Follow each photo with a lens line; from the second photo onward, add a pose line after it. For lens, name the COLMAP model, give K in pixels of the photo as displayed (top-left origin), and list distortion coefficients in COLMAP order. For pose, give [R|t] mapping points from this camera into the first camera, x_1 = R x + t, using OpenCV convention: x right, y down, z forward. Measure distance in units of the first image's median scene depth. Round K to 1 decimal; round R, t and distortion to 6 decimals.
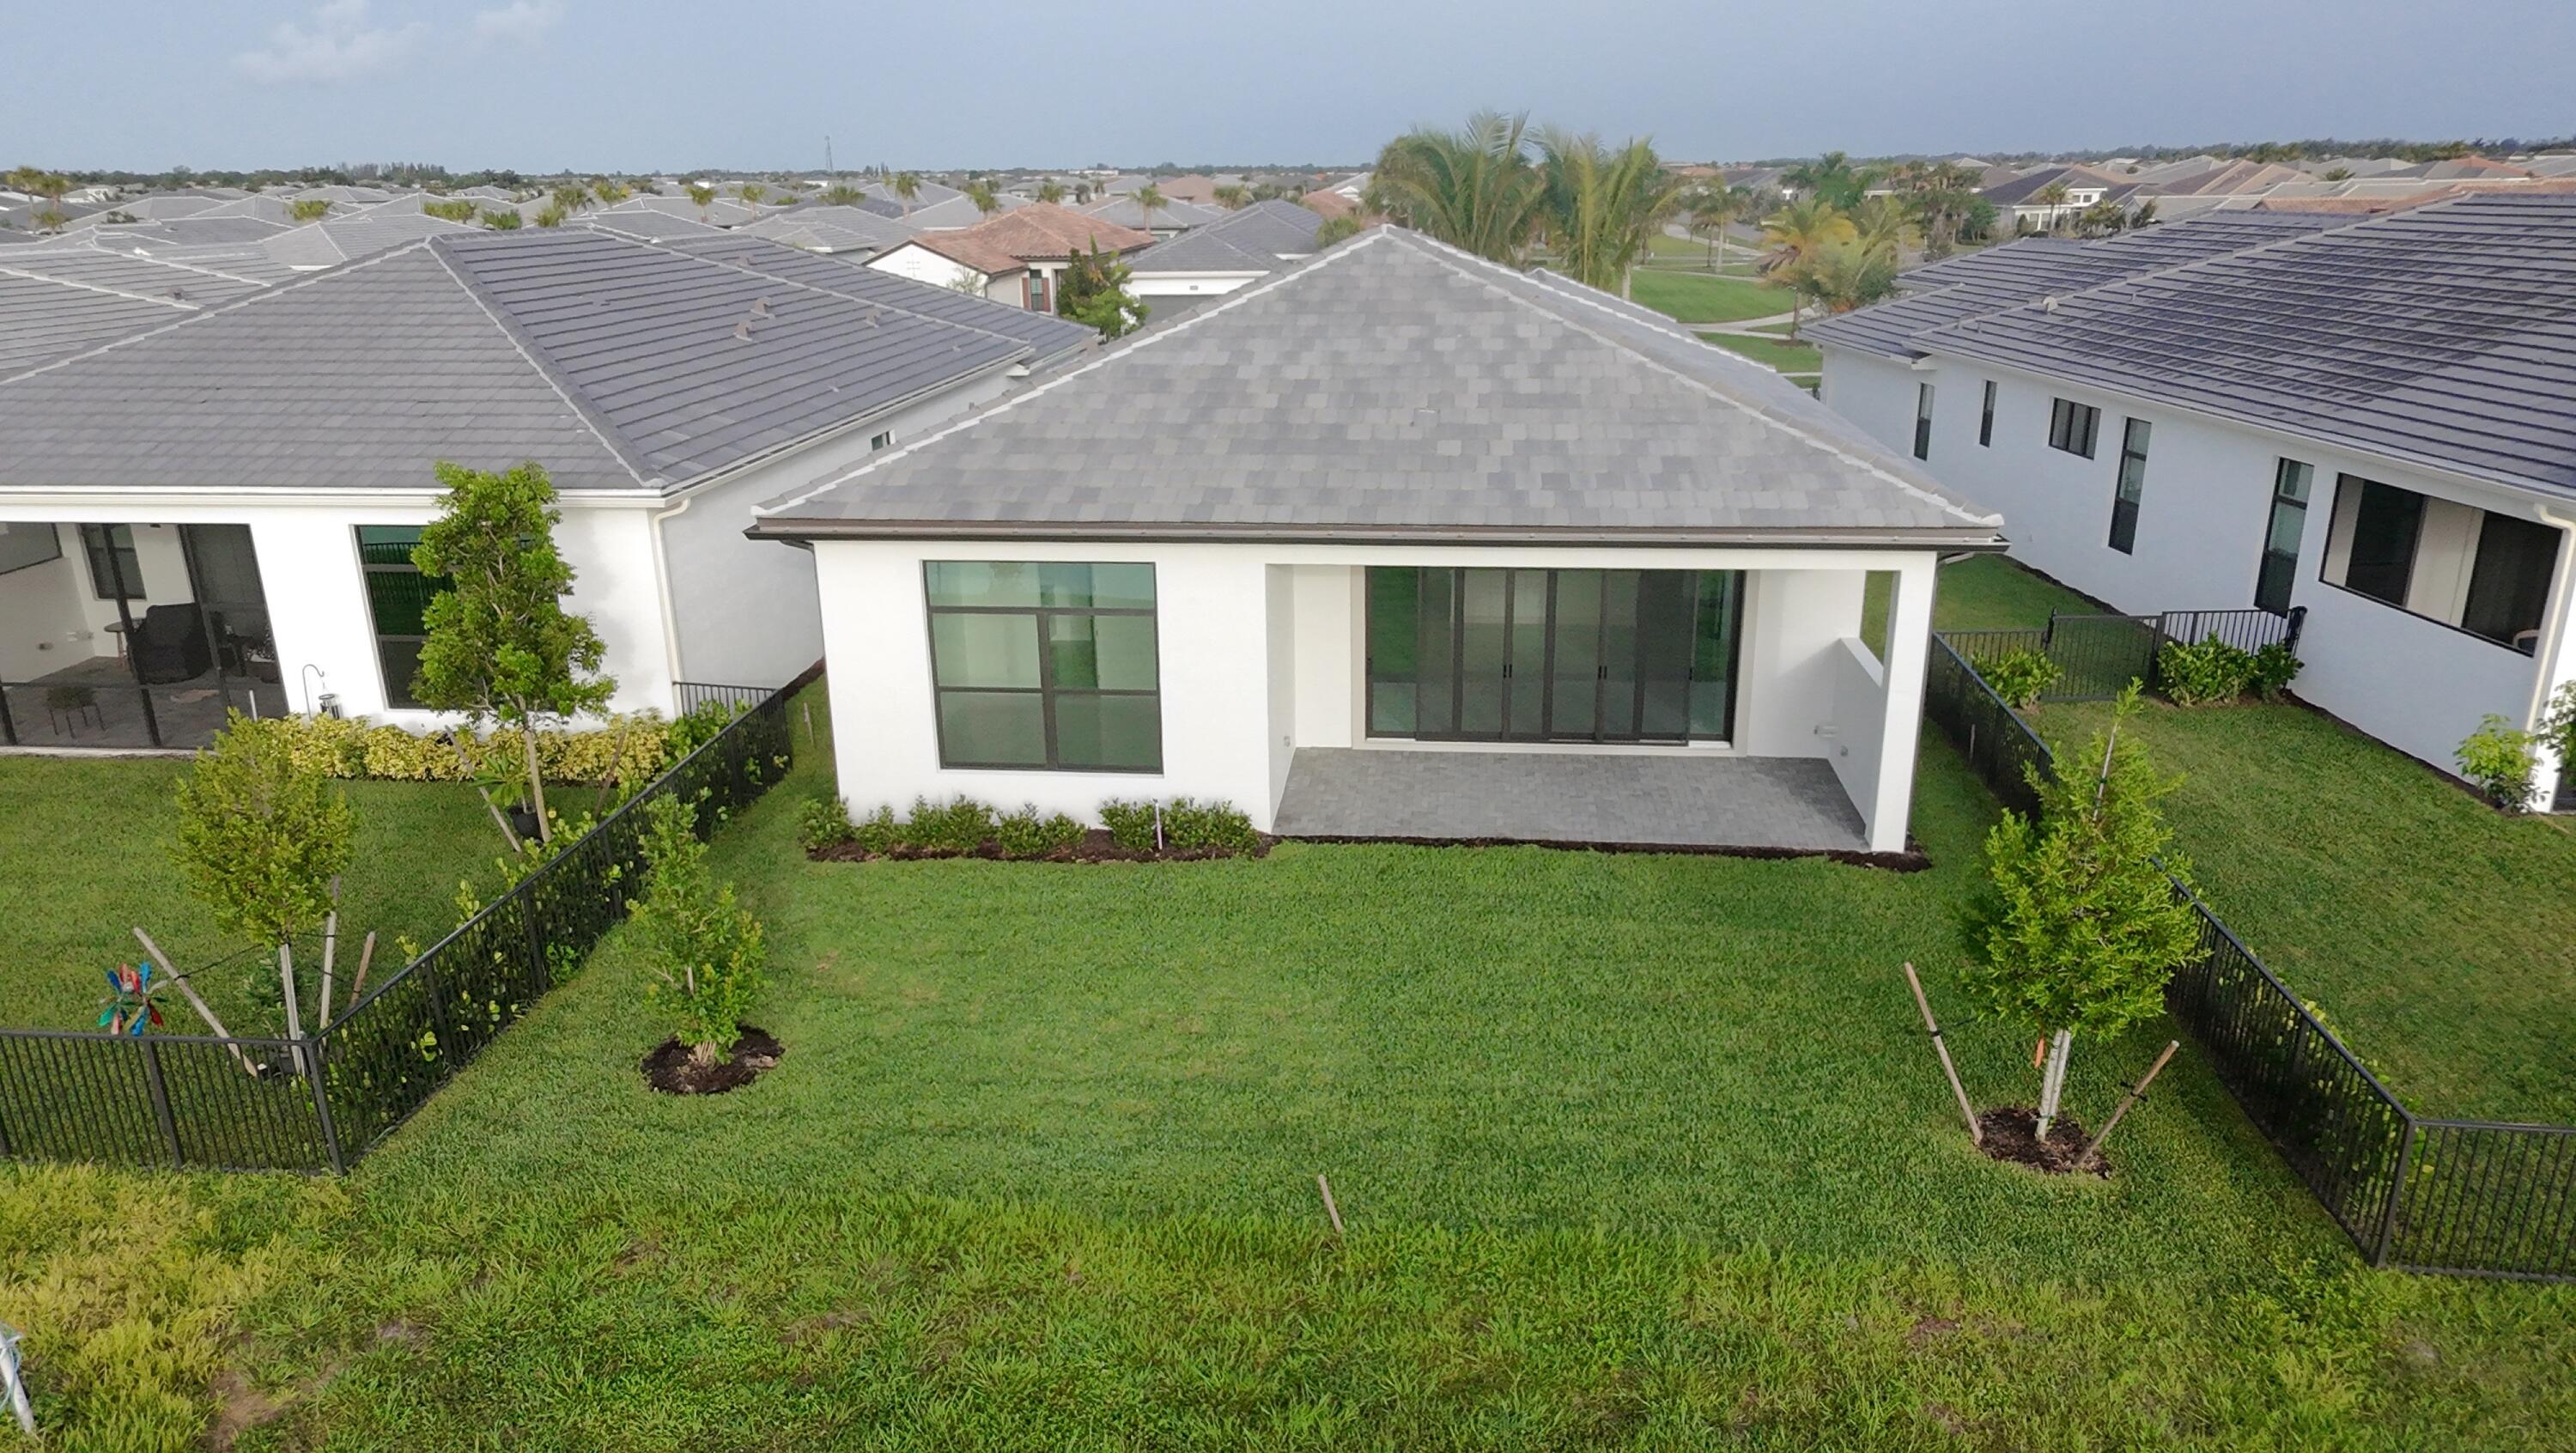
lens RADIAL K [[1665.7, 0, 1288.0], [0, 1665.7, 726.5], [0, 0, 1]] dist [0.004714, -0.002532]
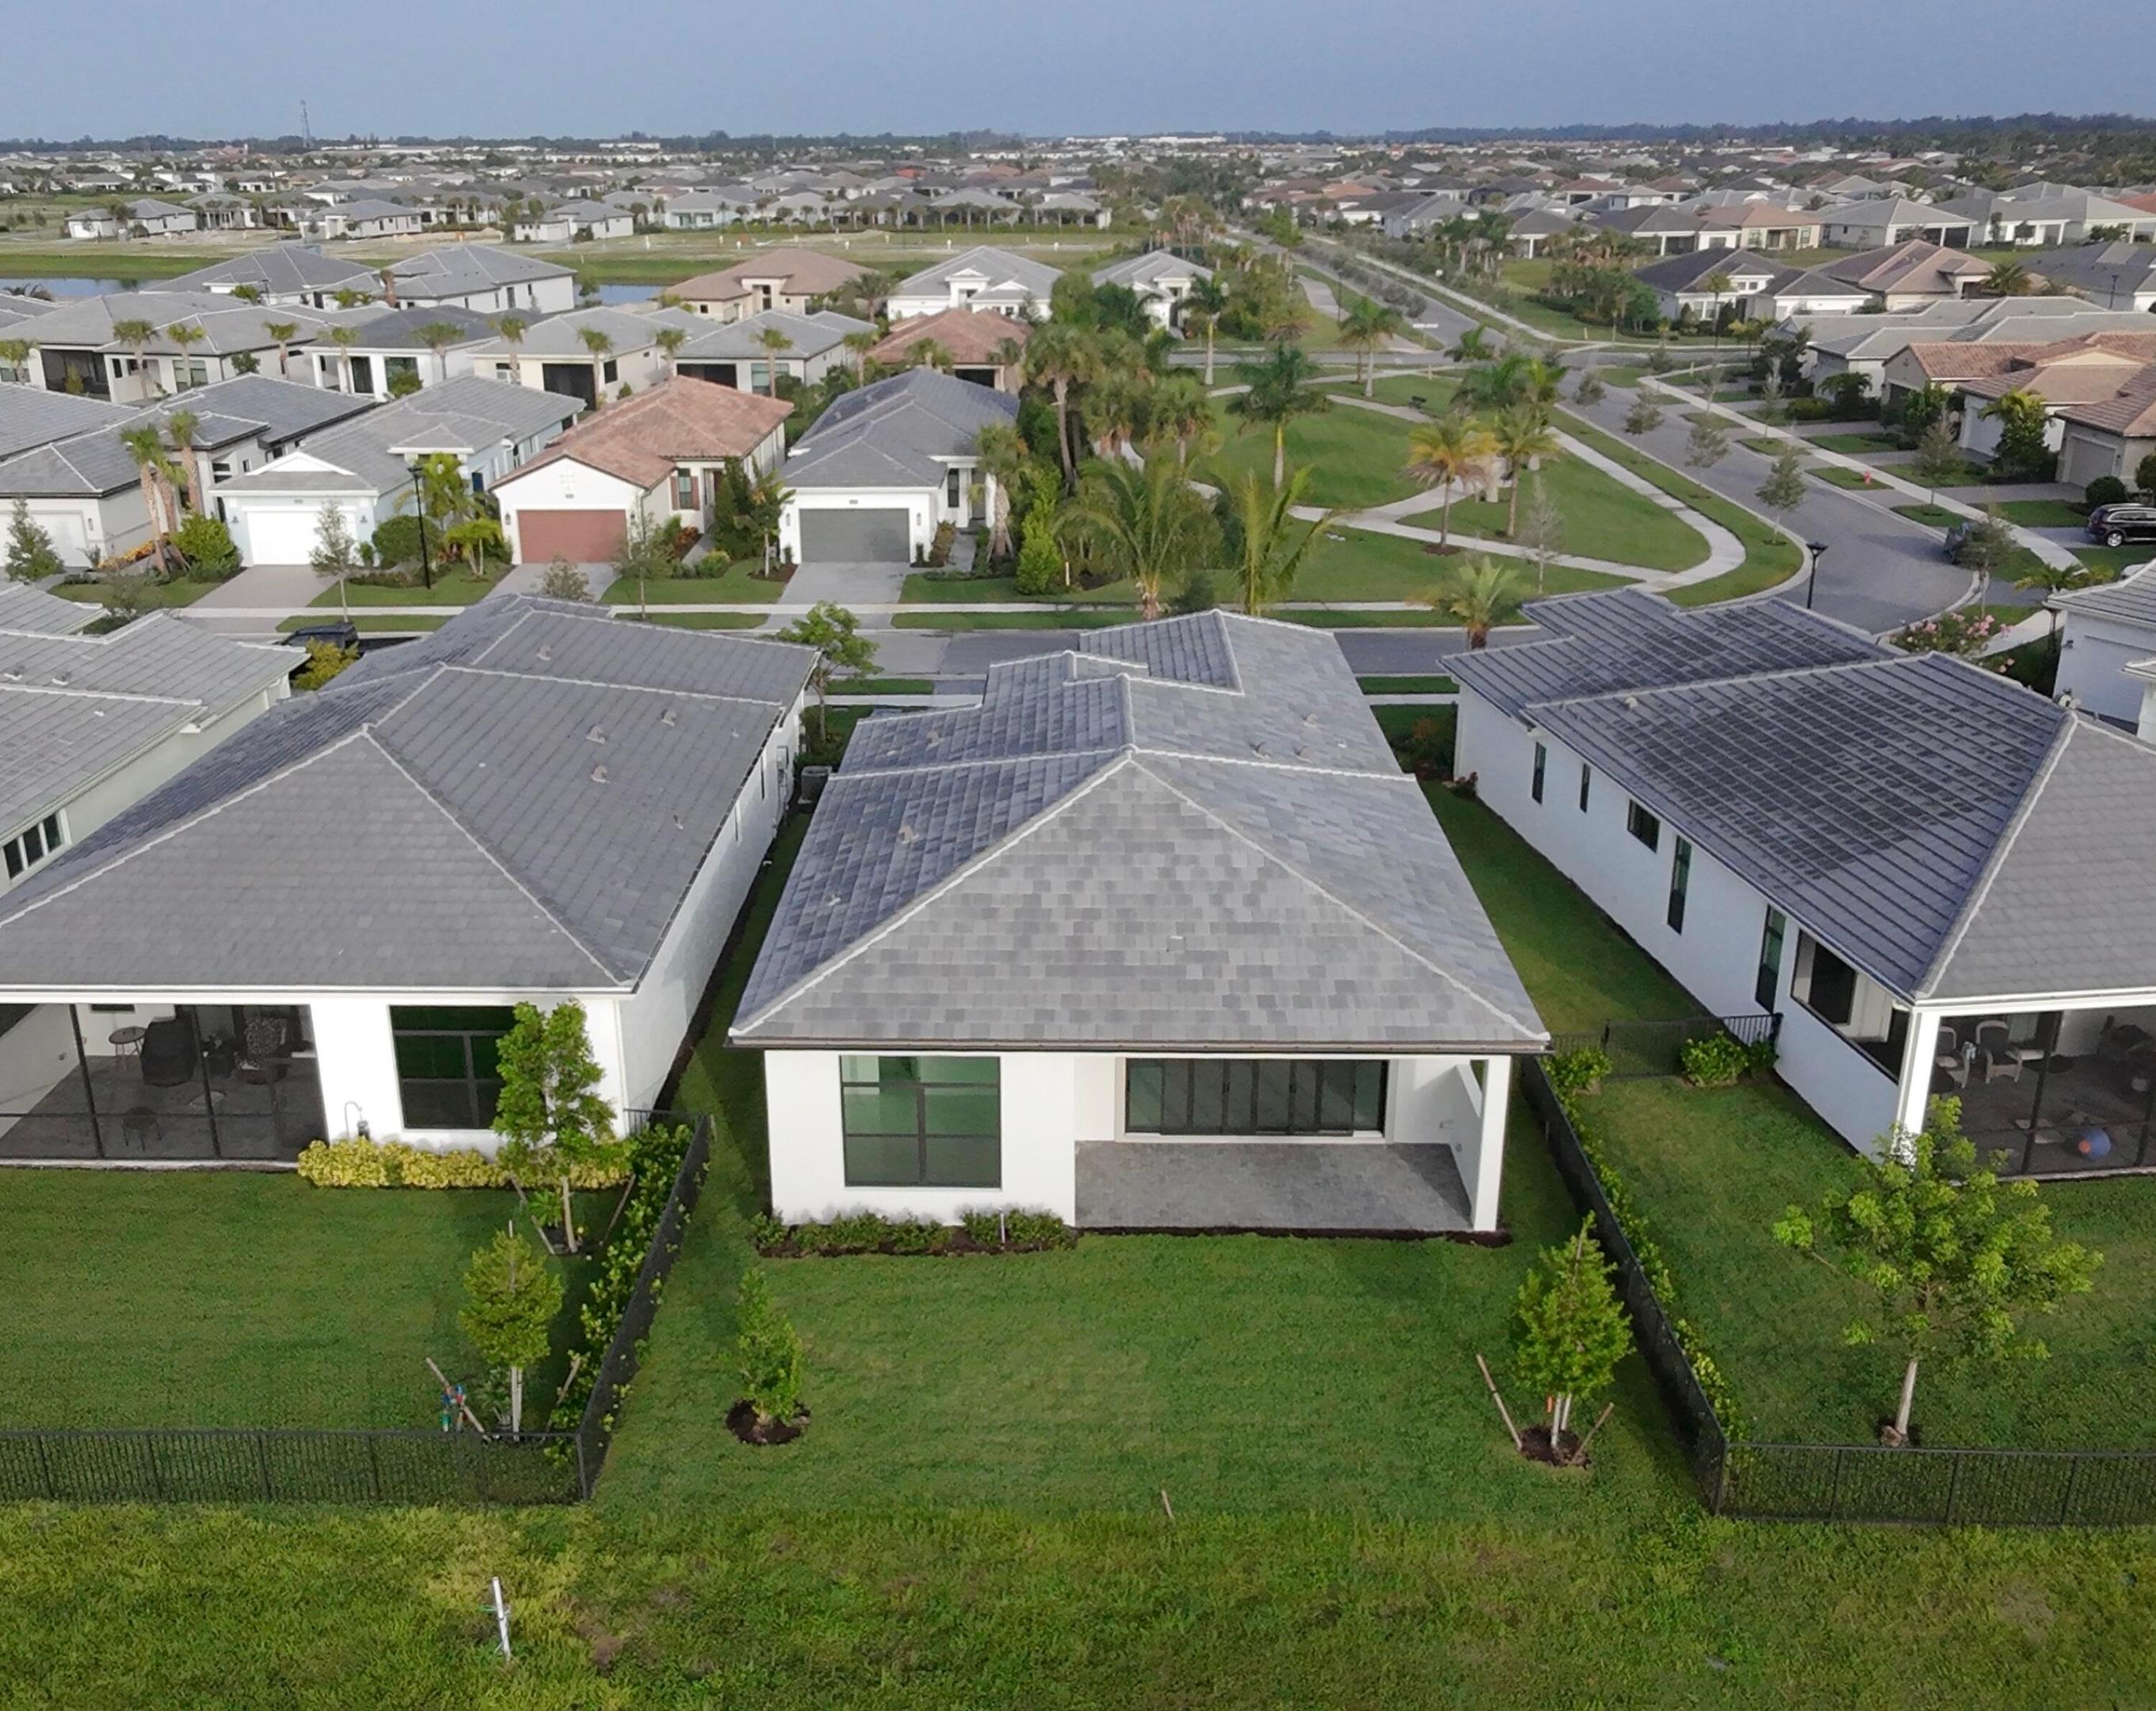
lens RADIAL K [[1975.4, 0, 1015.2], [0, 1975.4, 859.7], [0, 0, 1]] dist [-0.010444, 0.032260]
pose [[0.997151, -0.018758, 0.073063, -0.188926], [0.016248, 0.999262, 0.034798, -0.329534], [-0.073662, -0.033512, 0.996720, -0.741483]]
